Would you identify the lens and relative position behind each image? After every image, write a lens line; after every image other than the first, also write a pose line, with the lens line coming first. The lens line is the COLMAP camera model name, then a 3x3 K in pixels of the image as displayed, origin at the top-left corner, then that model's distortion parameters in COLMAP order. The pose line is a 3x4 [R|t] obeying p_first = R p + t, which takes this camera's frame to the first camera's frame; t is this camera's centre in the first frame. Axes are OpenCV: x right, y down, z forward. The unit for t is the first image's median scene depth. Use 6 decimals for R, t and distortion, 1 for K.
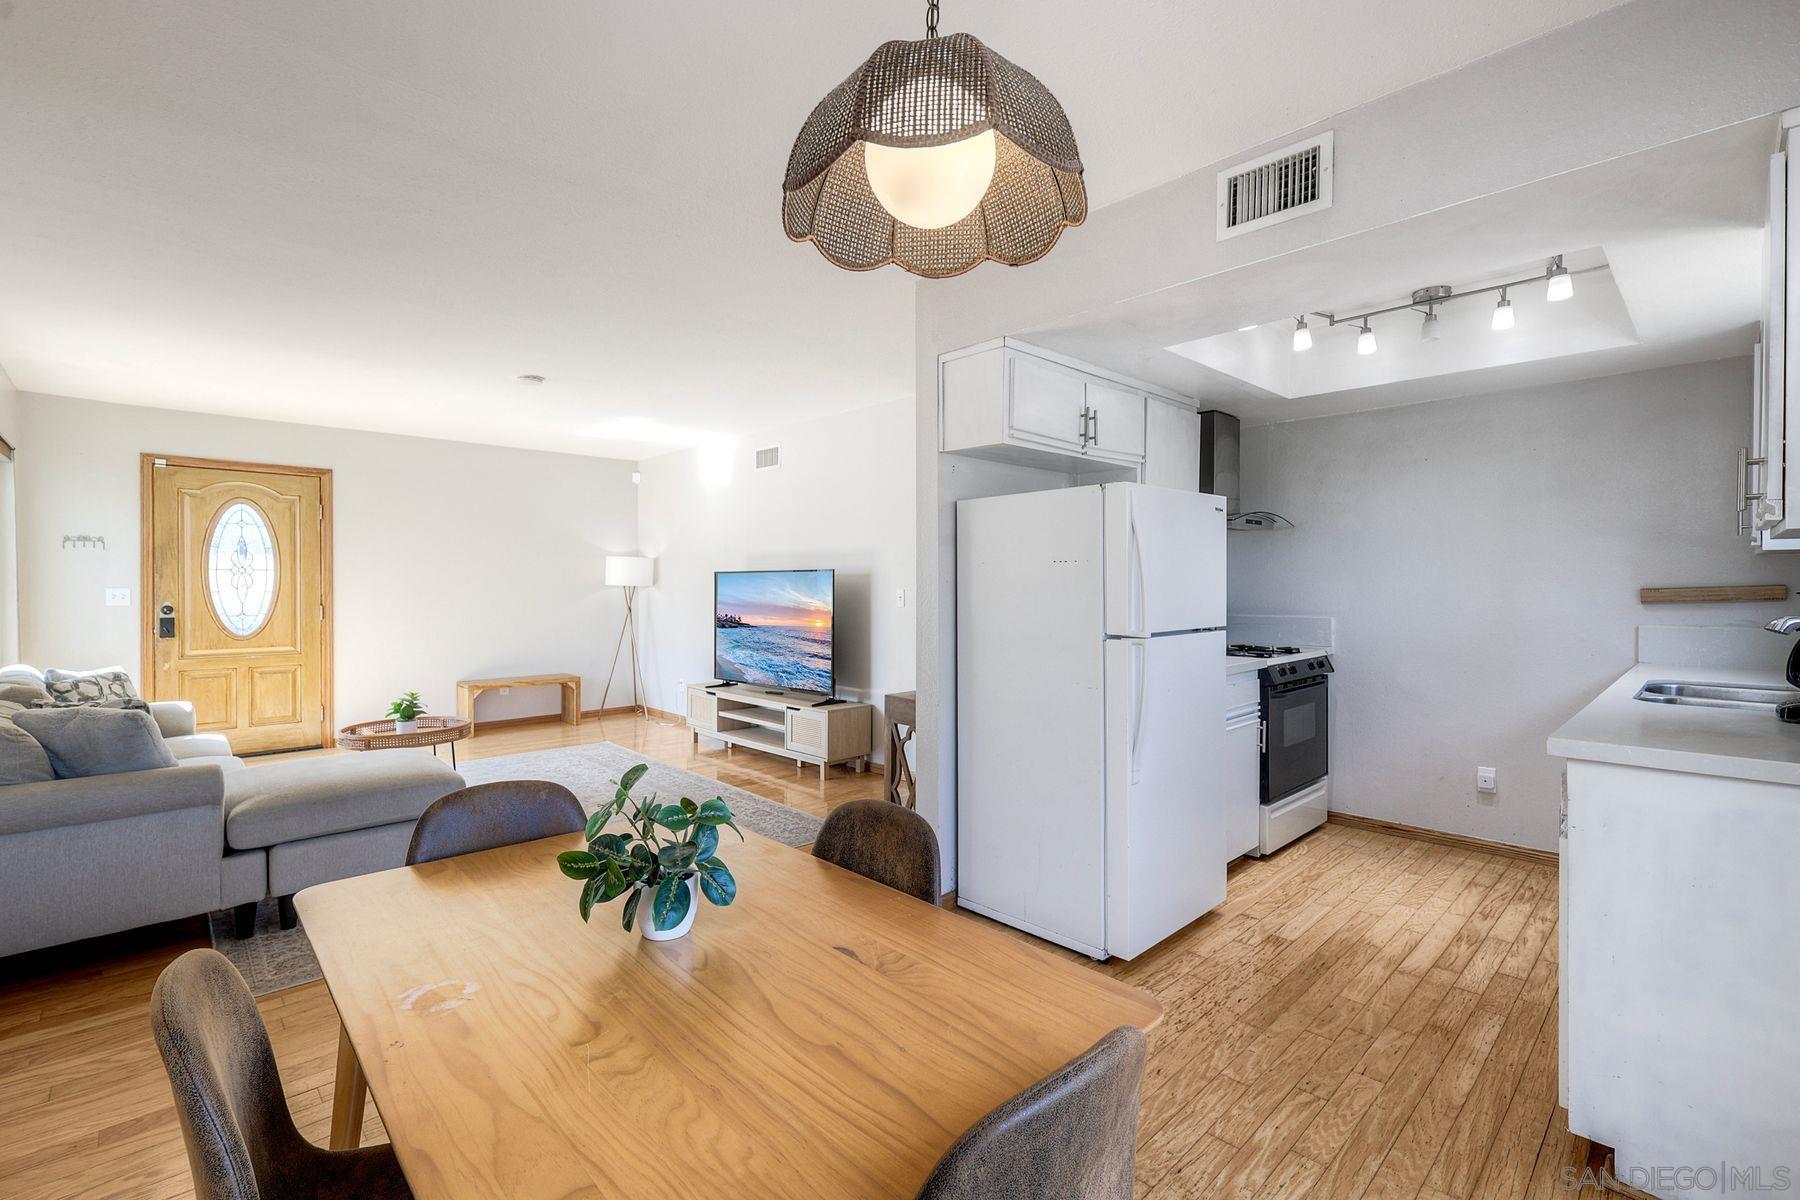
lens RADIAL K [[787.1, 0, 906.4], [0, 787.1, 592.2], [0, 0, 1]] dist [0.007474, -0.002729]
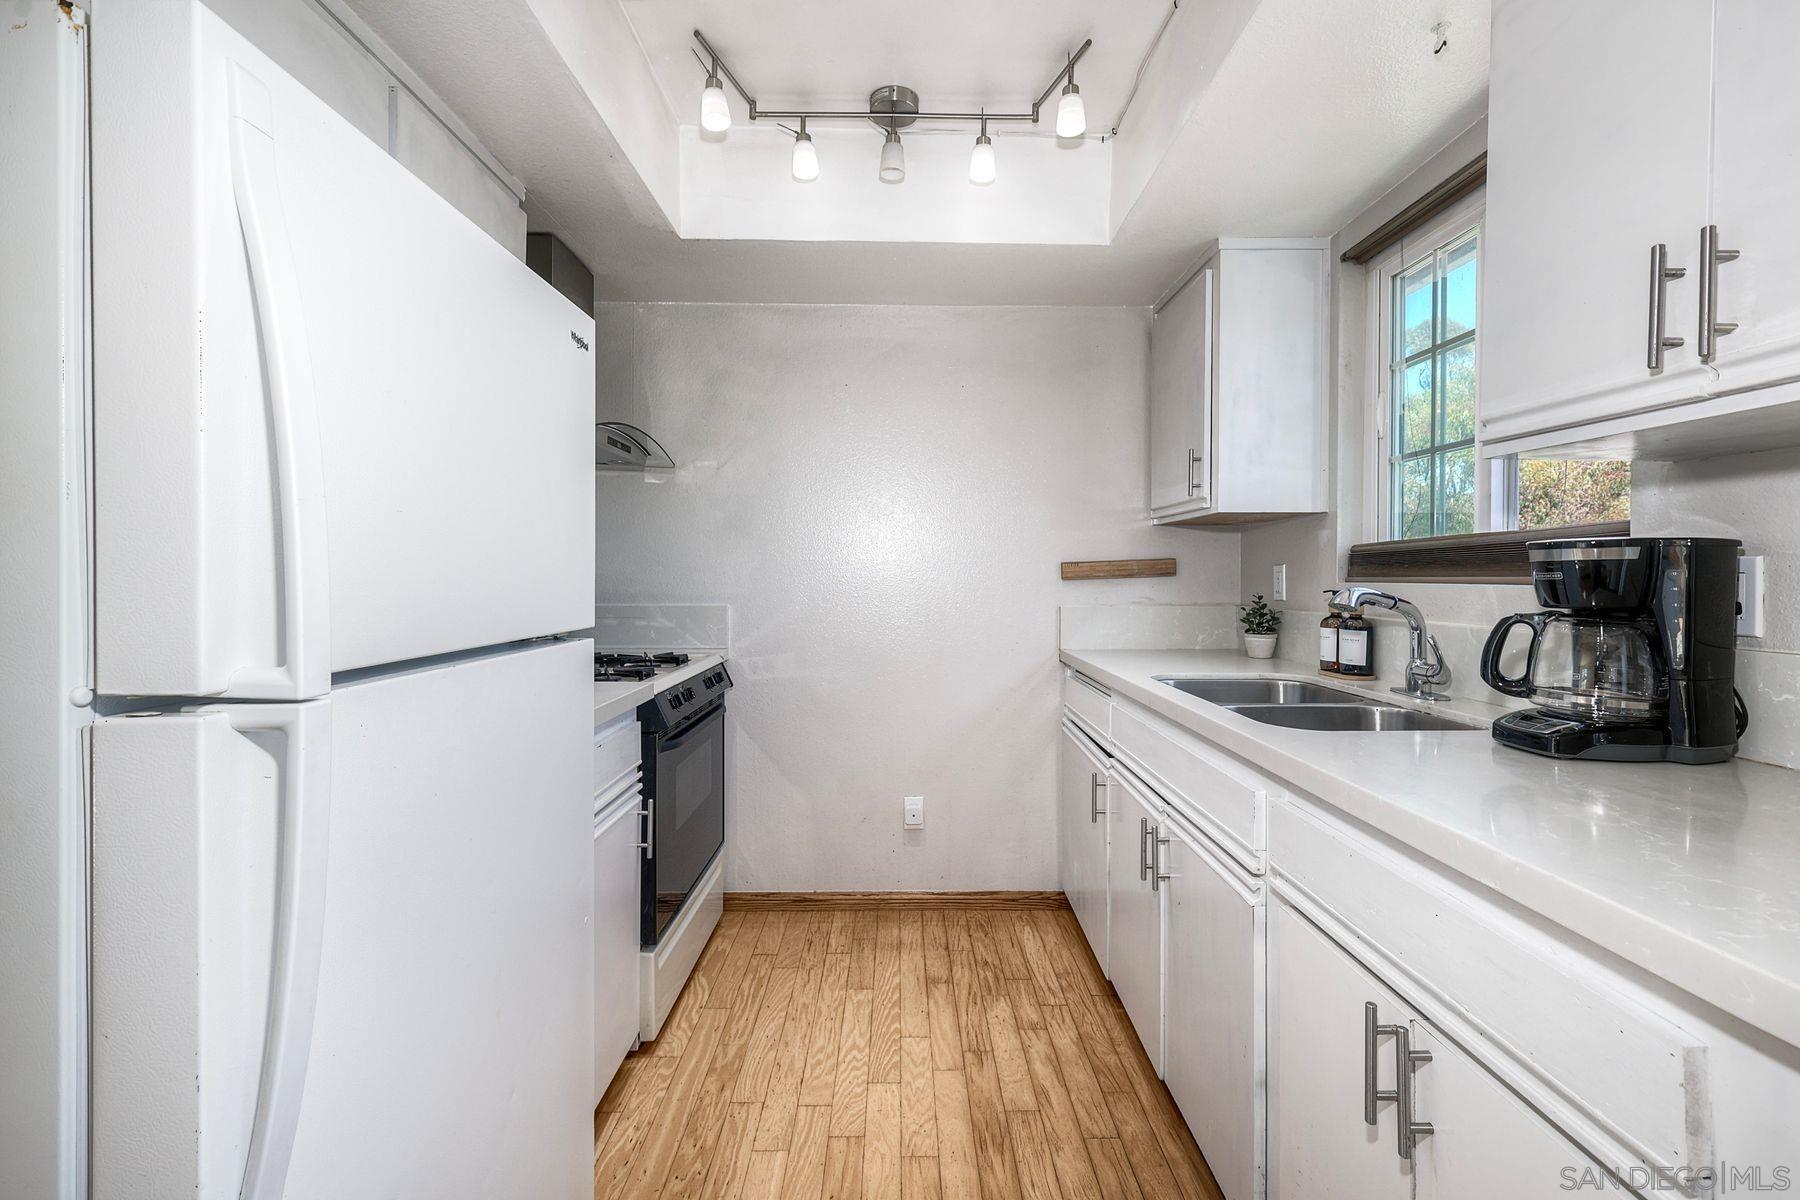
lens RADIAL K [[787.1, 0, 904.5], [0, 787.1, 580.5], [0, 0, 1]] dist [0.007474, -0.002729]
pose [[0.686376, 0.001925, 0.727244, 0.187554], [0.002042, 0.999987, -0.004575, 0.017556], [-0.727244, 0.004625, 0.686364, 0.518810]]
